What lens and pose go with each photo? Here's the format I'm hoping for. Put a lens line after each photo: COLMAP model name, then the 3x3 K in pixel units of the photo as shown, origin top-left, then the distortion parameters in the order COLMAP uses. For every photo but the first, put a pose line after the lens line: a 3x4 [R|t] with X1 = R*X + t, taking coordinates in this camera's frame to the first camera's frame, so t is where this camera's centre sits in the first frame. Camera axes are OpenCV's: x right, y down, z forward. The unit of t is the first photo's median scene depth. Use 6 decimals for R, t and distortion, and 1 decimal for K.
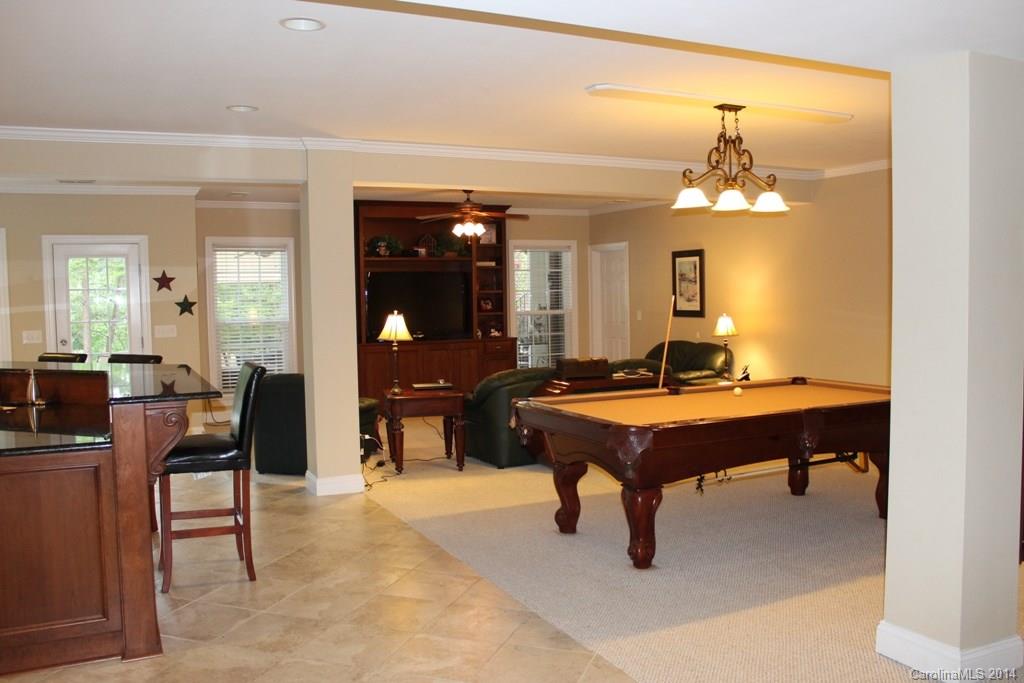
lens RADIAL K [[876.9, 0, 513.4], [0, 876.9, 341.2], [0, 0, 1]] dist [-0.100079, 0.076628]
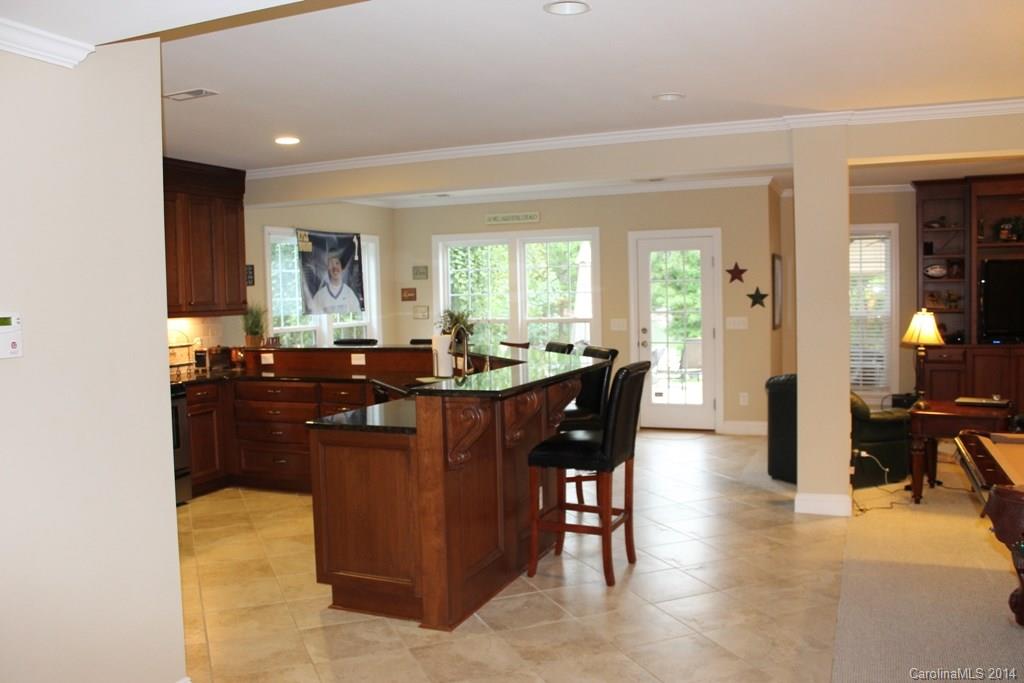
lens RADIAL K [[876.9, 0, 512.8], [0, 876.9, 337.8], [0, 0, 1]] dist [-0.100079, 0.076628]
pose [[0.680821, 0.042847, -0.731196, 0.200445], [-0.034905, 0.999051, 0.026042, -0.014449], [0.731618, 0.007792, 0.681671, 0.152014]]
